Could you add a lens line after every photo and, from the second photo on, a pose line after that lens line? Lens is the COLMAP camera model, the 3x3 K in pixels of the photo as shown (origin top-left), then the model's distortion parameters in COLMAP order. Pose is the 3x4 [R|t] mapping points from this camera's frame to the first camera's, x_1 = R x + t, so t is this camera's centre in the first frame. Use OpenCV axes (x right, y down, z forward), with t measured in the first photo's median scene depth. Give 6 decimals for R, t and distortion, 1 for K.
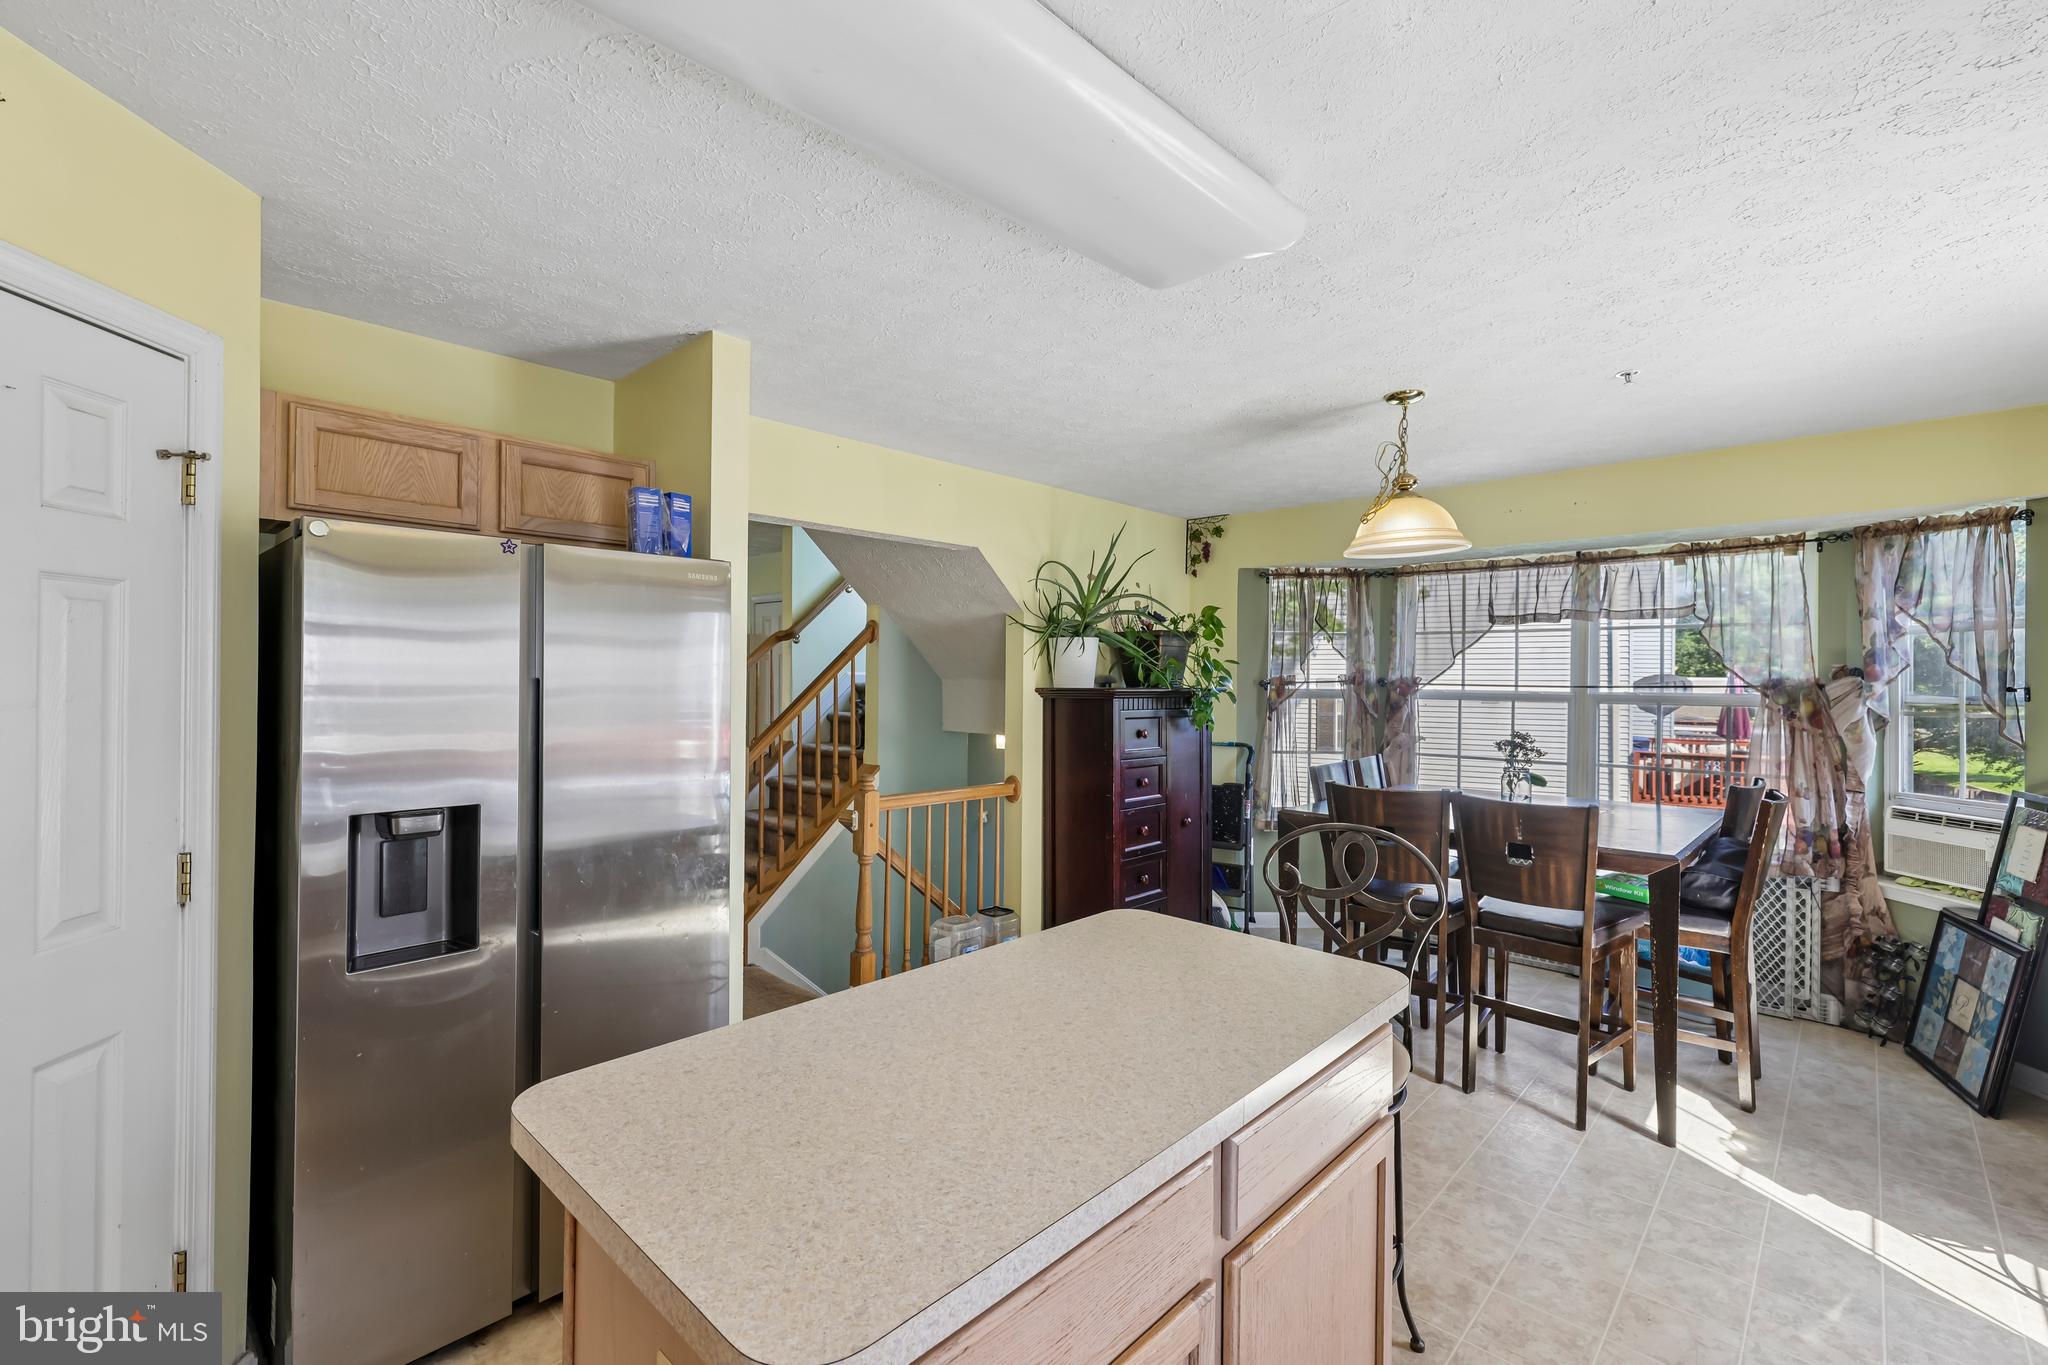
lens RADIAL K [[897.3, 0, 1013.1], [0, 897.3, 666.2], [0, 0, 1]] dist [0.000352, -0.000170]
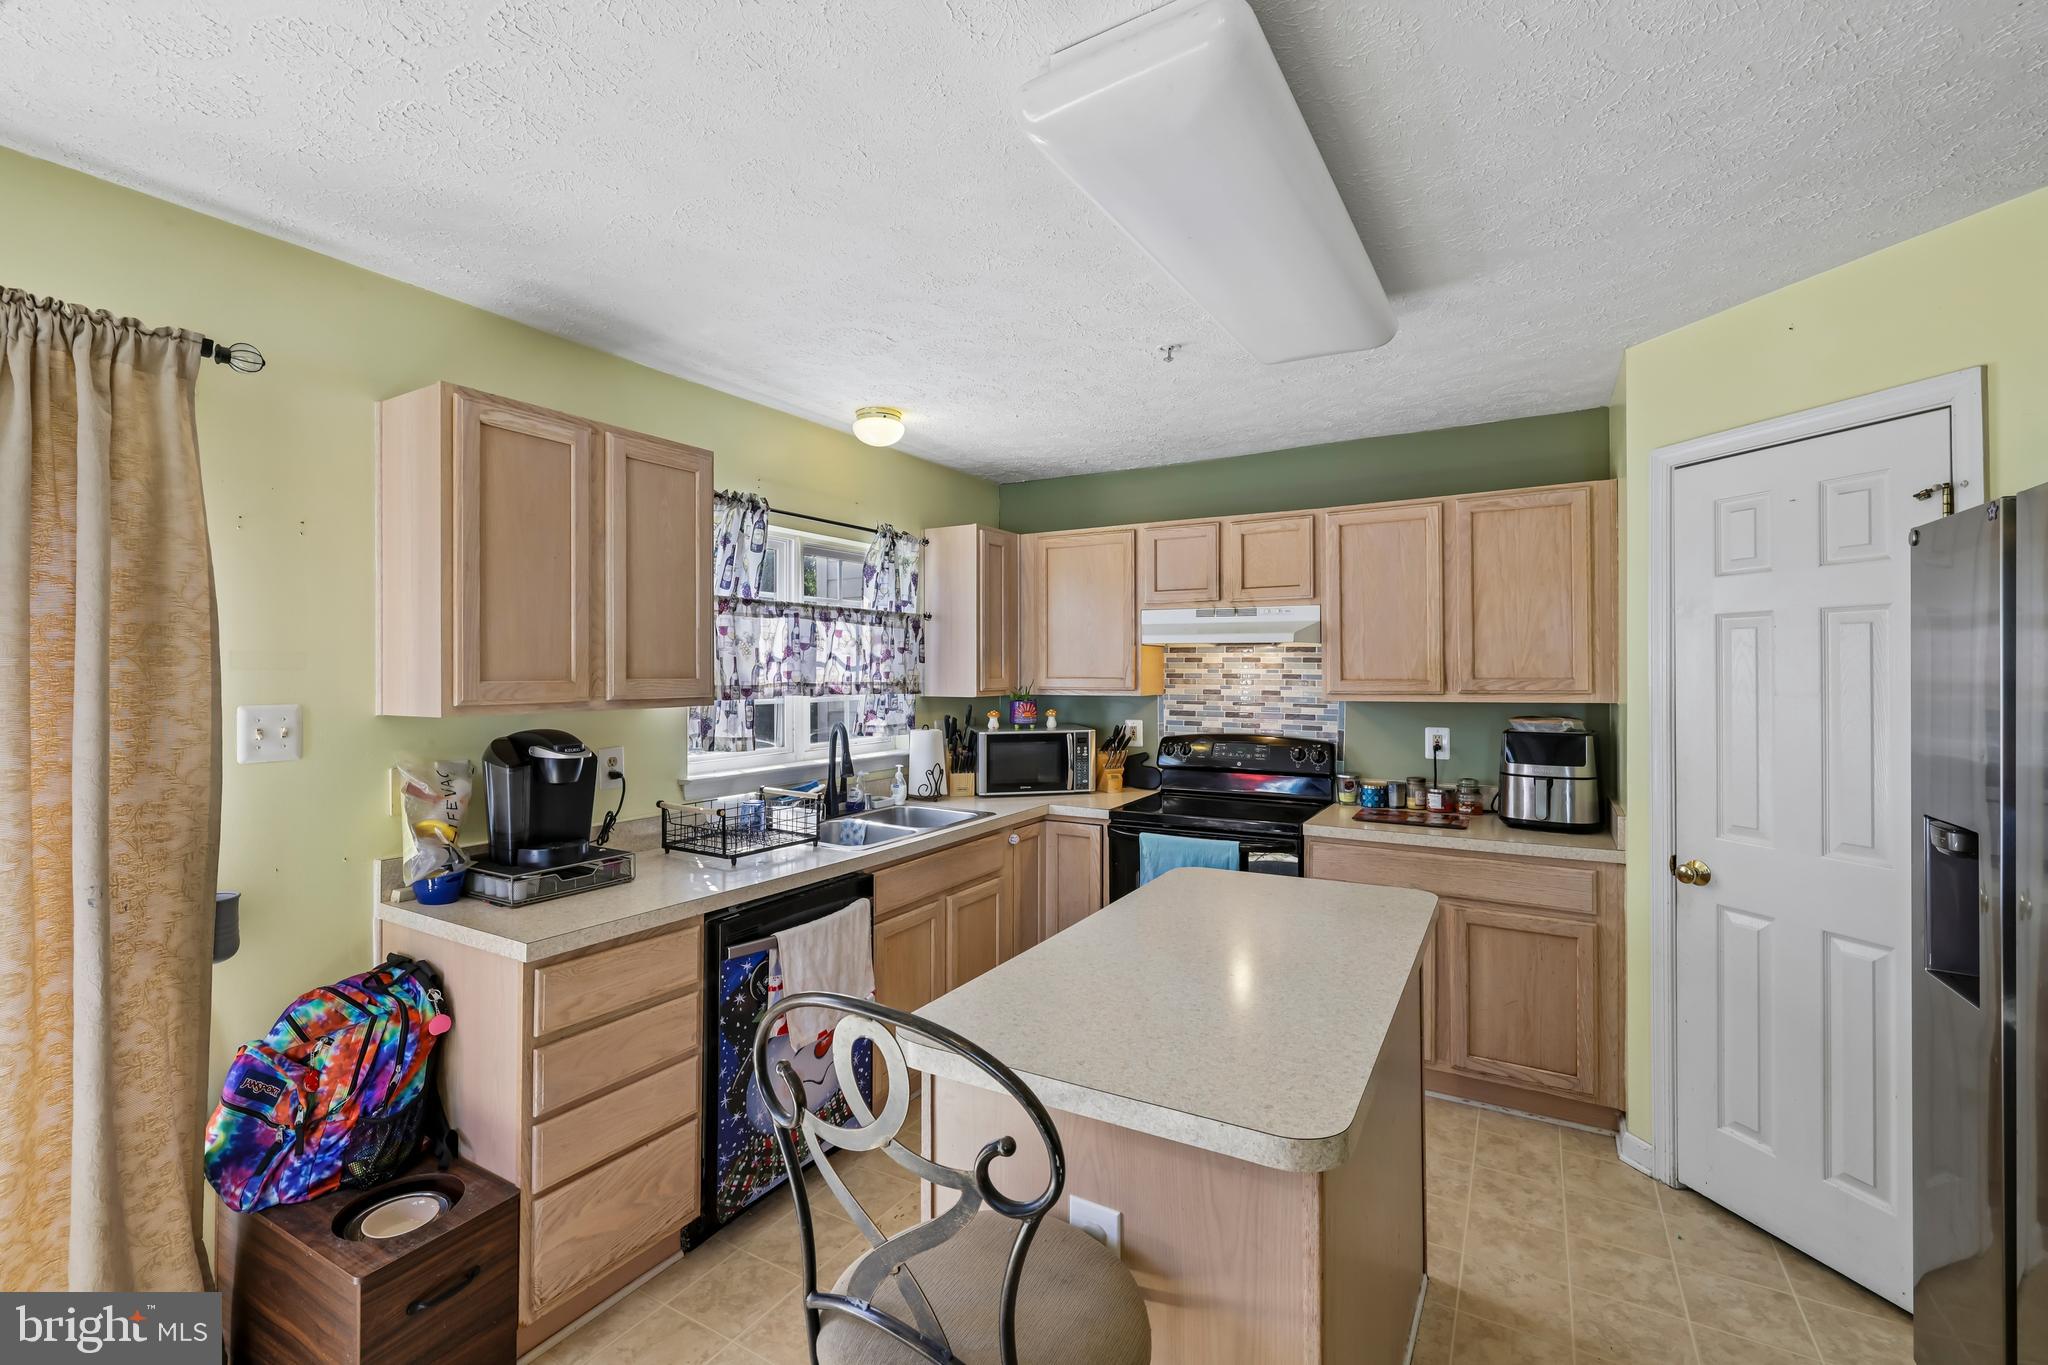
lens RADIAL K [[876.8, 0, 1011.4], [0, 876.8, 669.5], [0, 0, 1]] dist [-0.000053, -0.000084]
pose [[-0.975713, -0.005938, -0.218974, 0.224451], [-0.002858, 0.999892, -0.014382, 0.009082], [0.219036, -0.013407, -0.975625, 0.799277]]
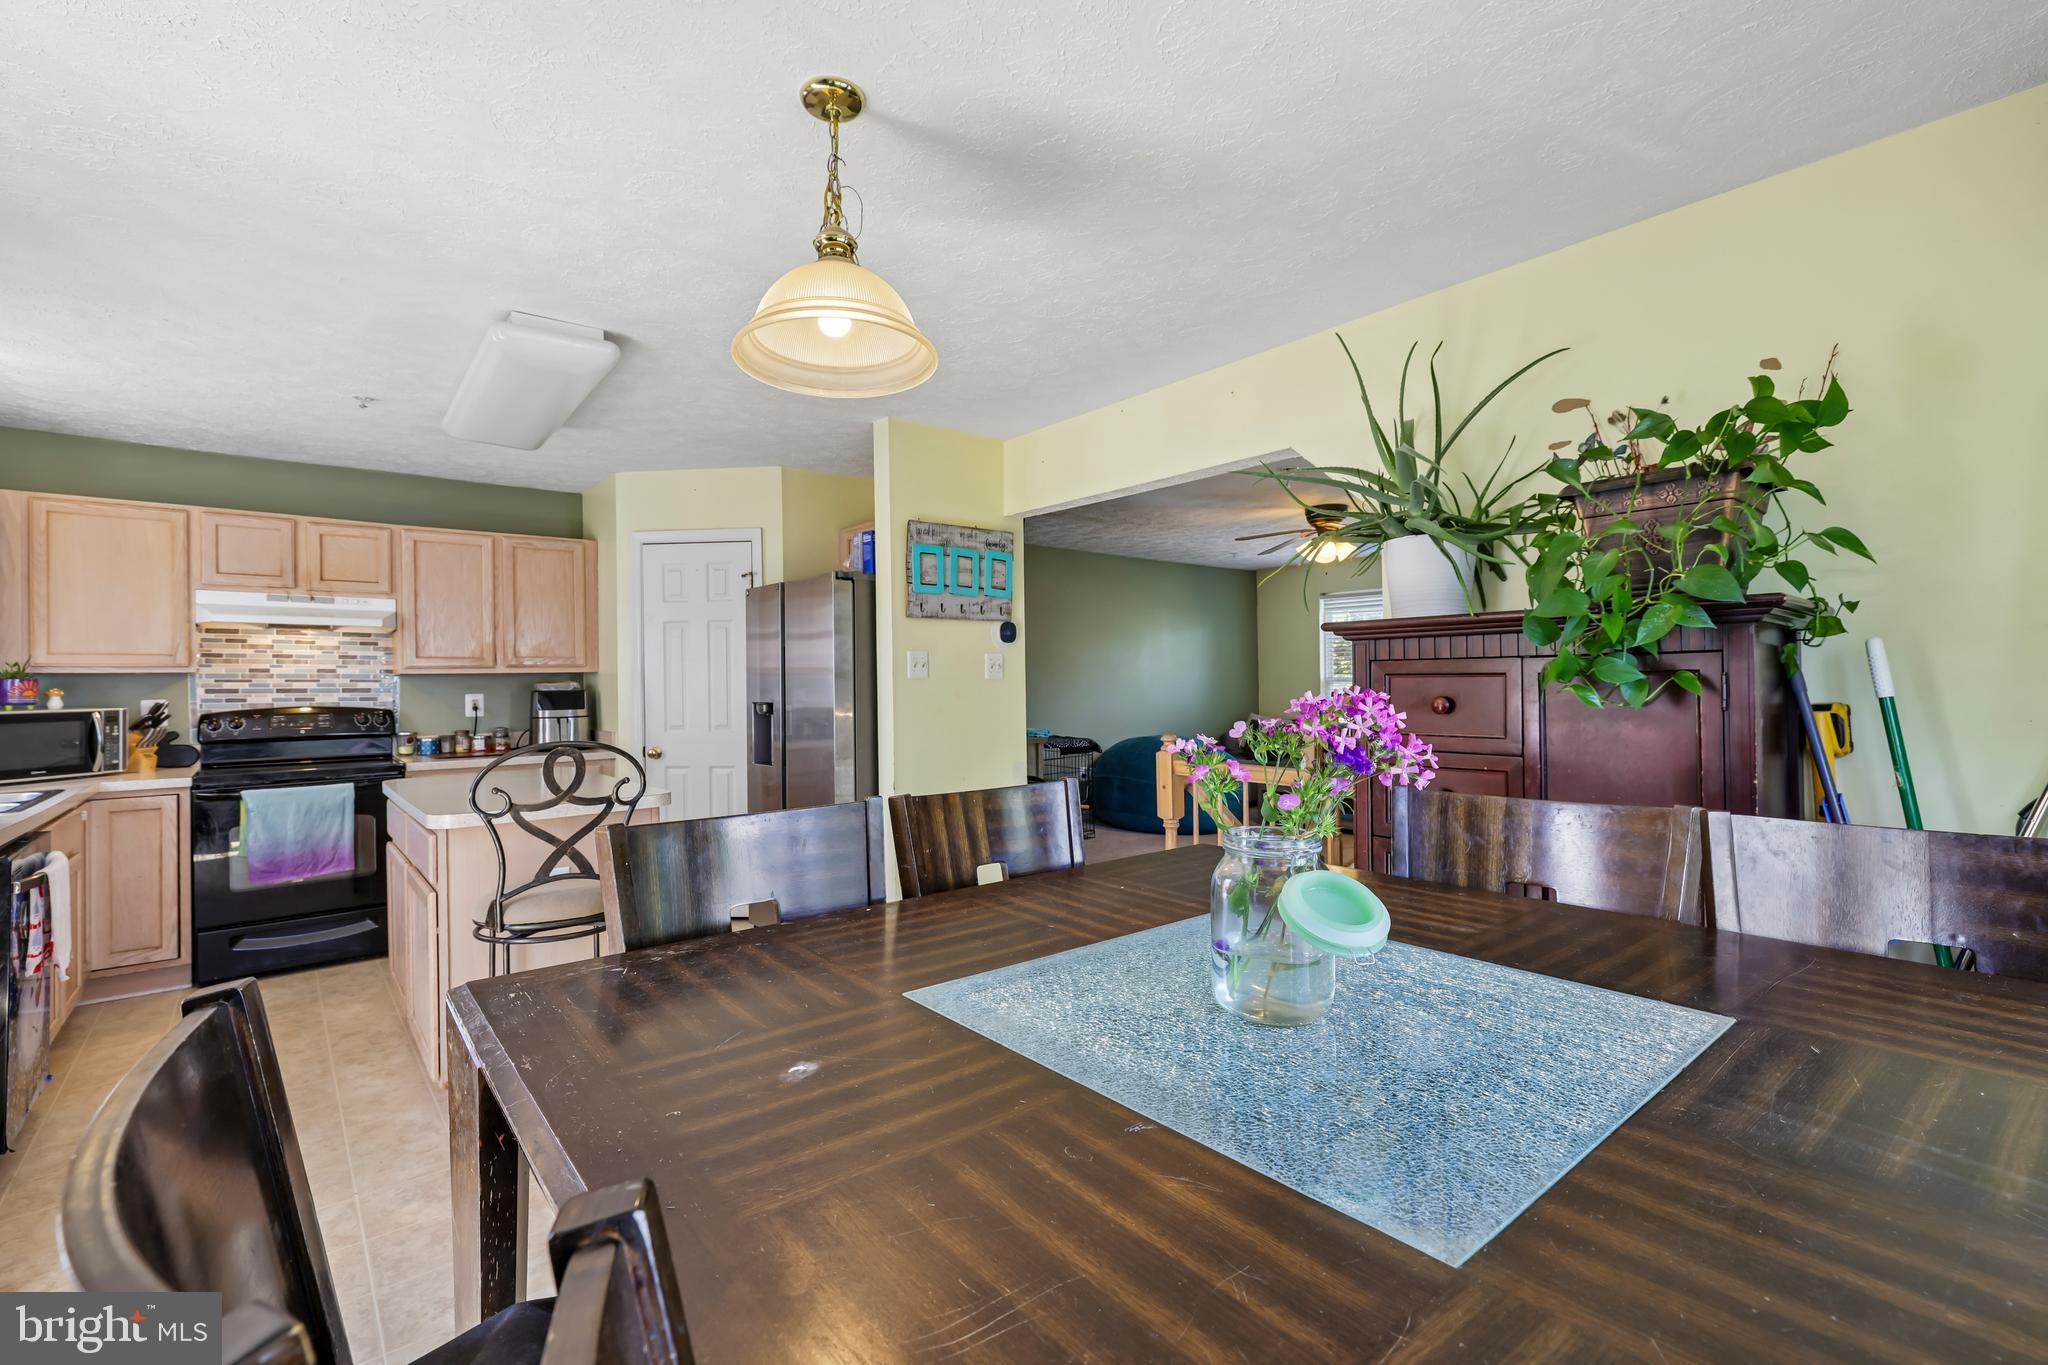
lens RADIAL K [[893.7, 0, 1006.6], [0, 893.7, 681.8], [0, 0, 1]] dist [0.000217, 0.000888]
pose [[-0.123560, -0.007584, -0.992308, 0.795422], [0.023185, 0.999676, -0.010527, 0.069575], [0.992066, -0.024308, -0.123344, 0.938494]]
